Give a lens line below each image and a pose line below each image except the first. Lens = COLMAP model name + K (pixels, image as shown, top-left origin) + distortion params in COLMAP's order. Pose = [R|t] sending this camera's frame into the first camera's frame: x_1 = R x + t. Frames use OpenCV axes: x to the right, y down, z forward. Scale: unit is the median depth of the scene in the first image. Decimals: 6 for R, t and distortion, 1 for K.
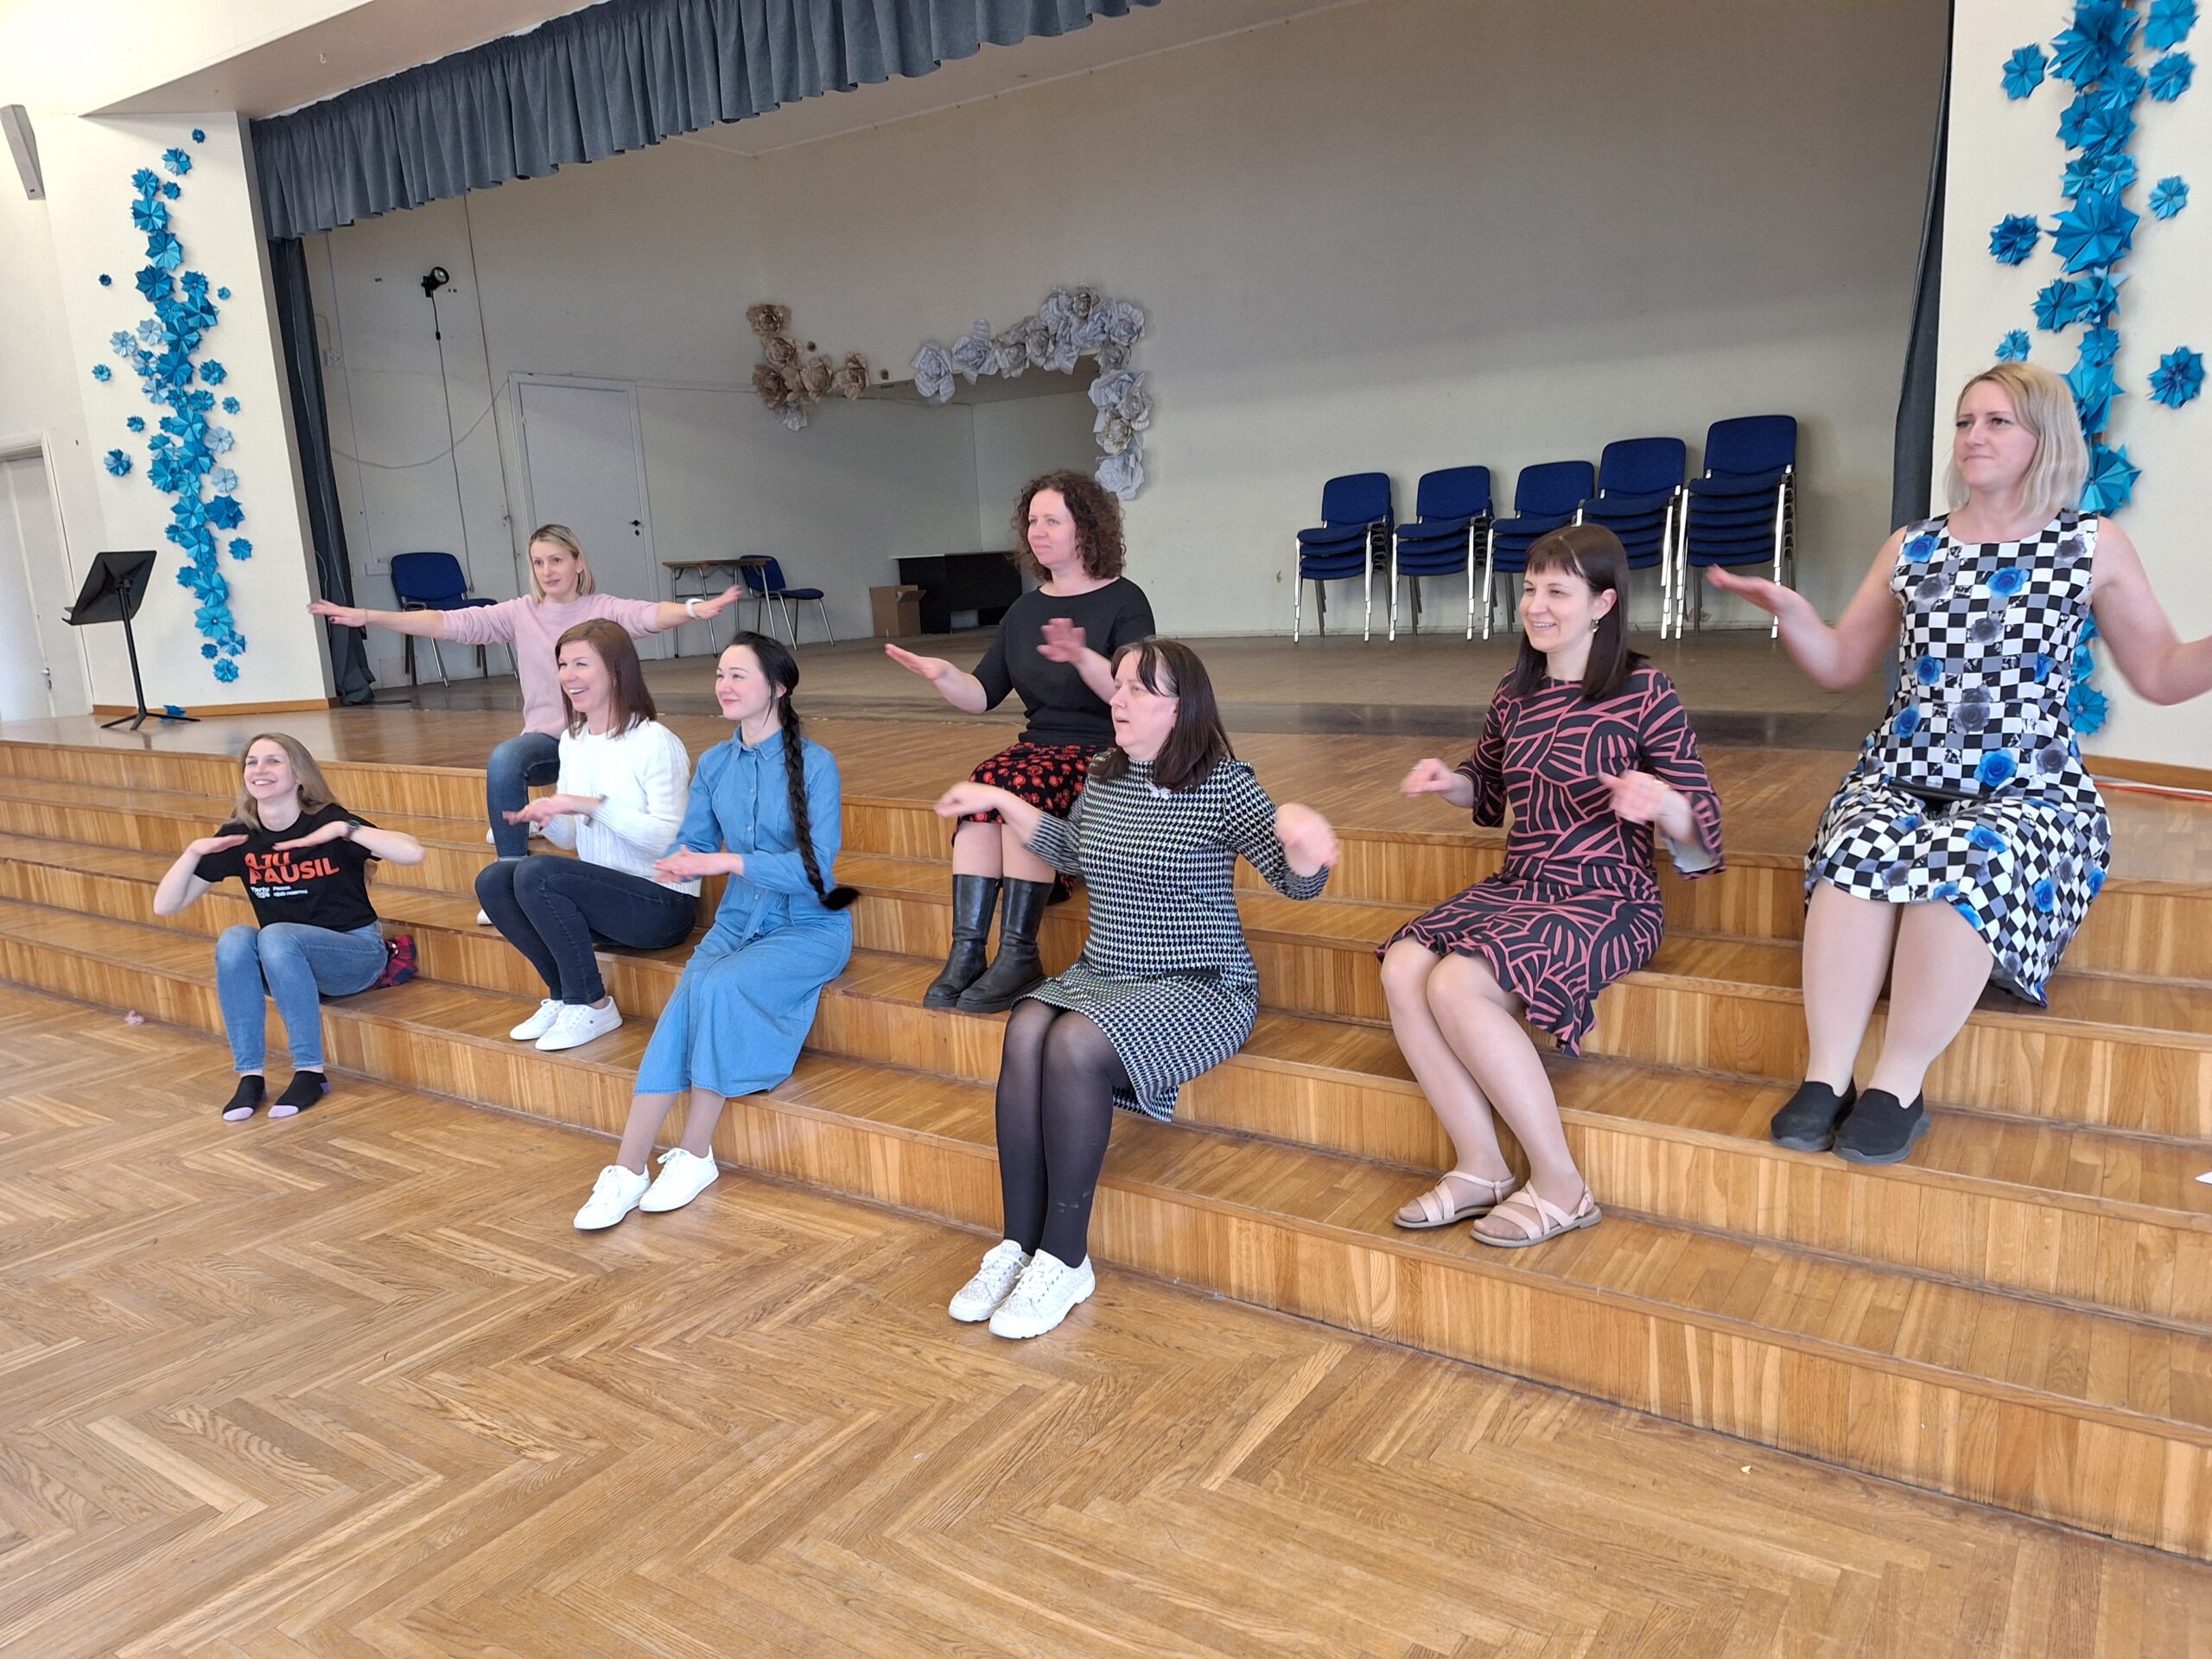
lens RADIAL K [[1476.8, 0, 1170.6], [0, 1476.8, 848.1], [0, 0, 1]] dist [0.014613, -0.012848]
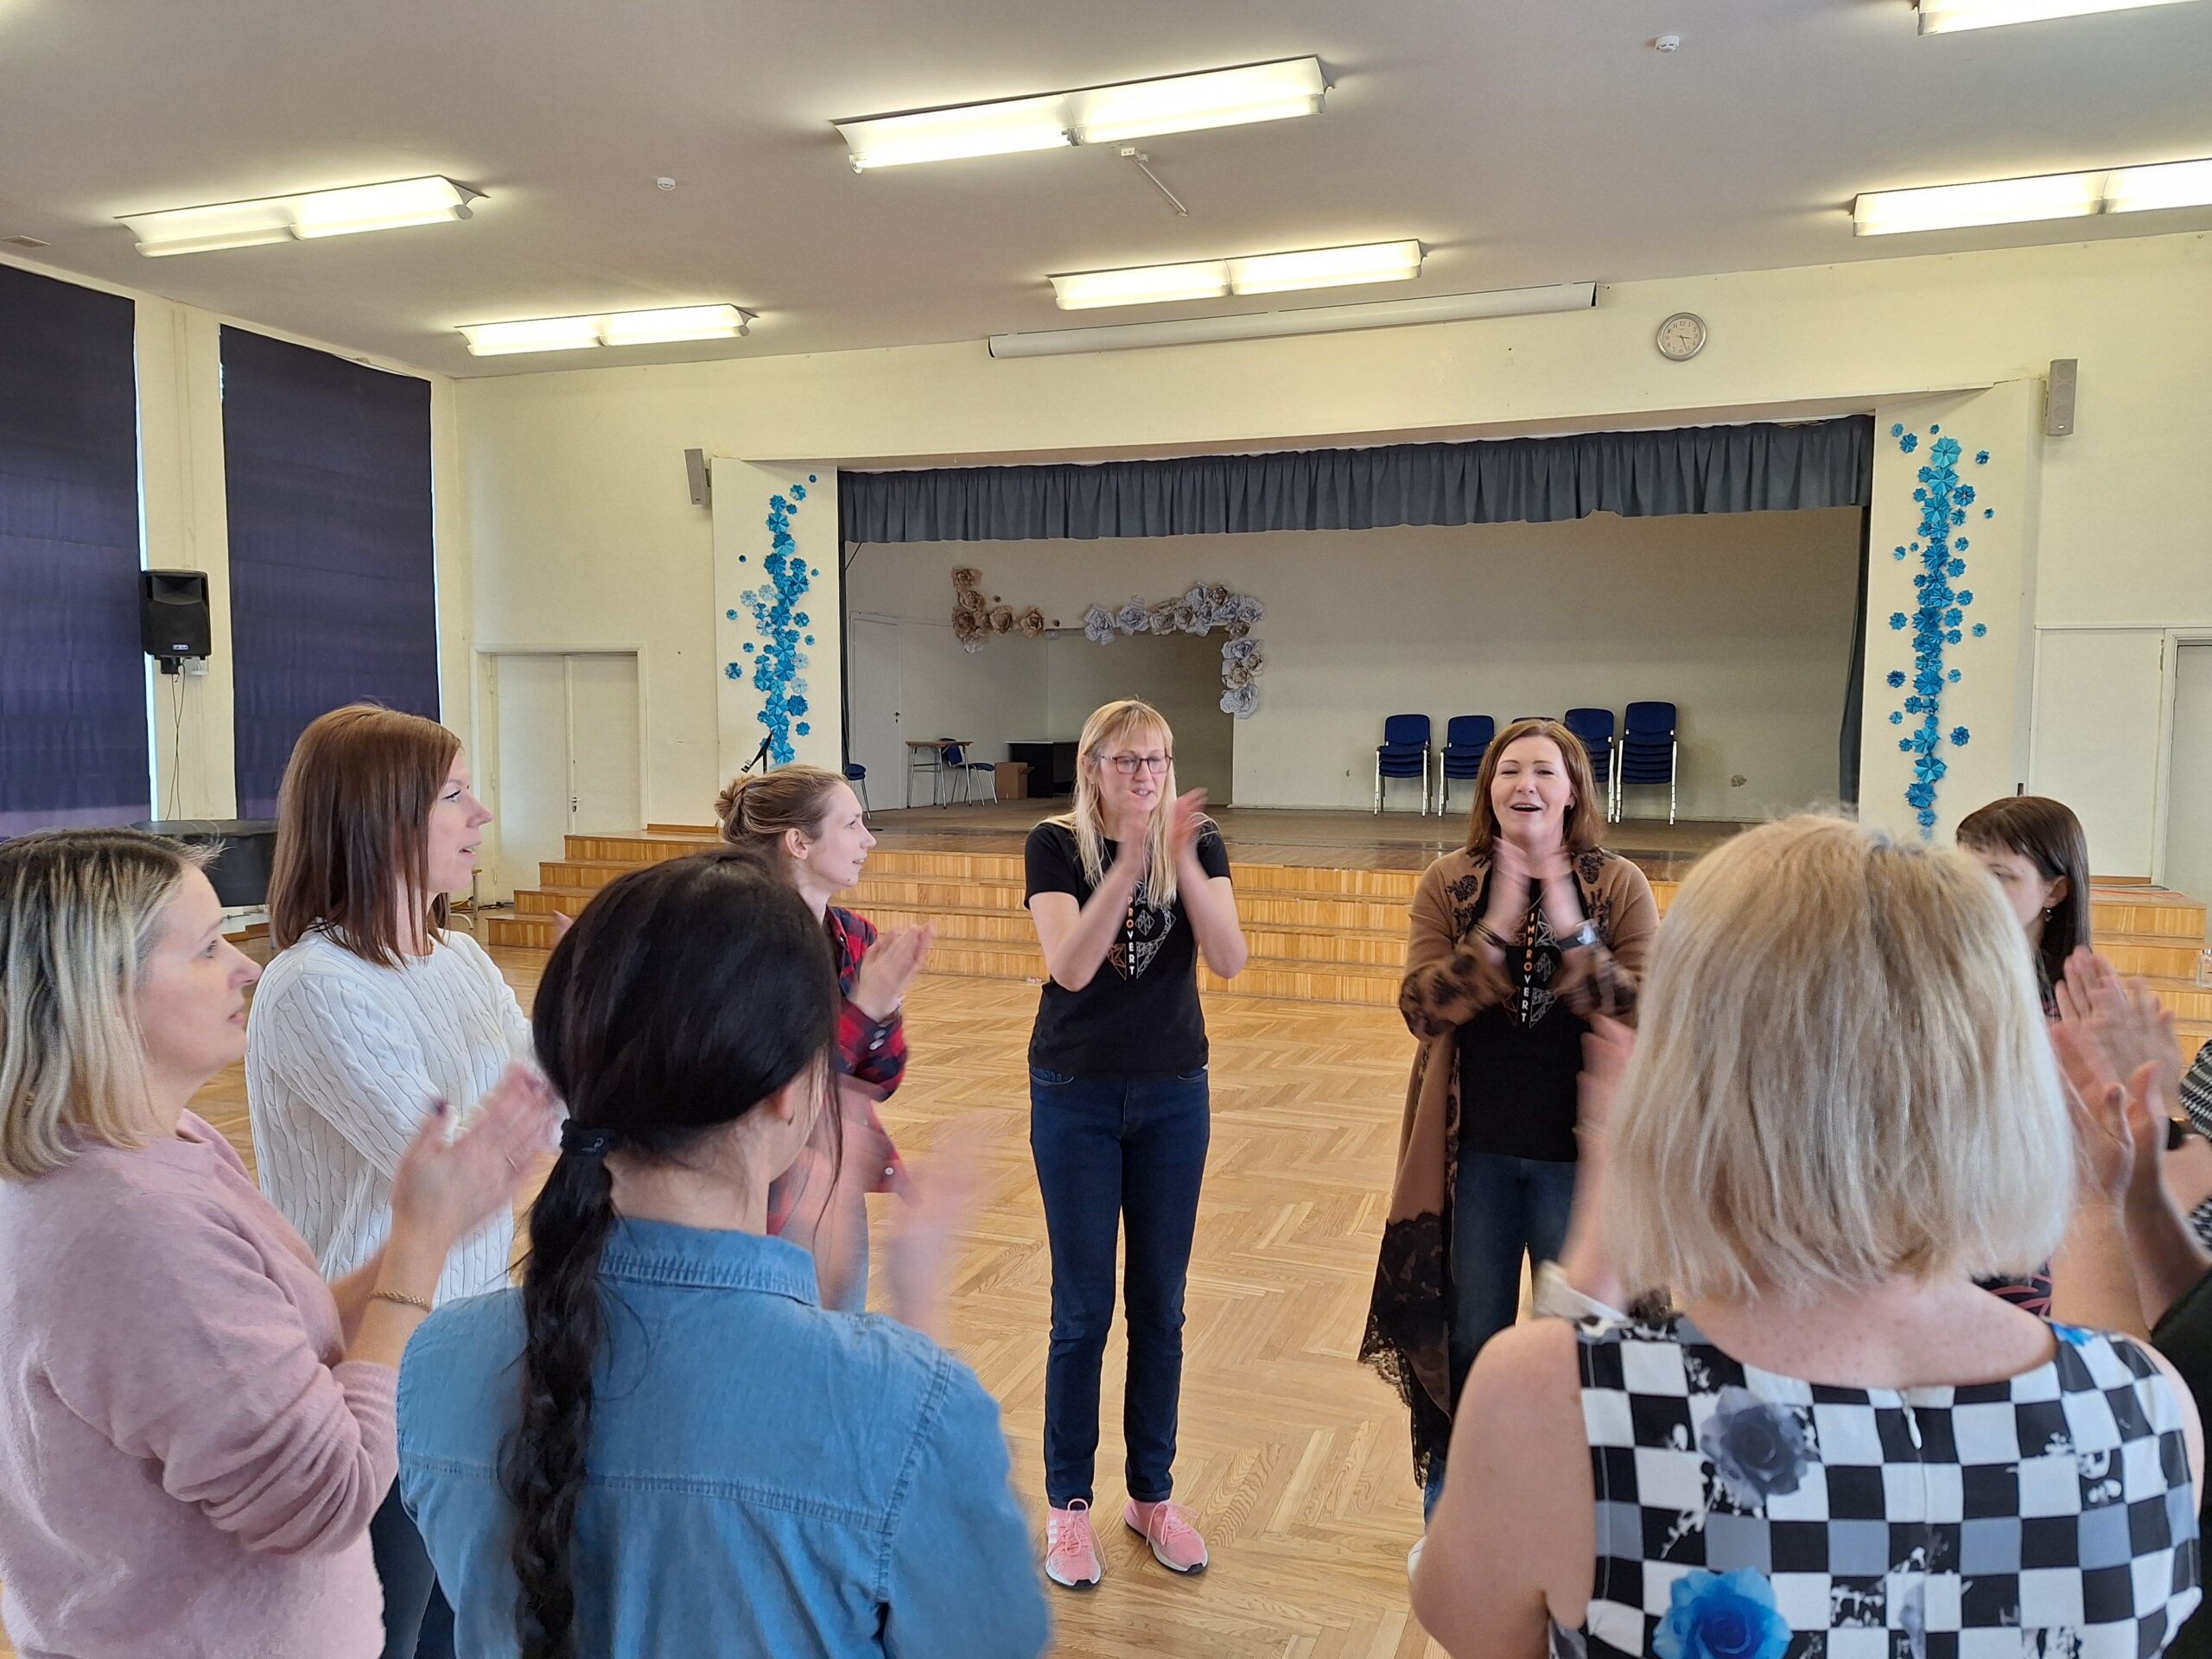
lens RADIAL K [[1476.8, 0, 1126.0], [0, 1476.8, 843.9], [0, 0, 1]] dist [0.014613, -0.012848]
pose [[0.968587, 0.035286, 0.246159, -0.689774], [-0.005496, 0.992677, -0.120670, 0.107430], [-0.248614, 0.115527, 0.961688, -0.582115]]
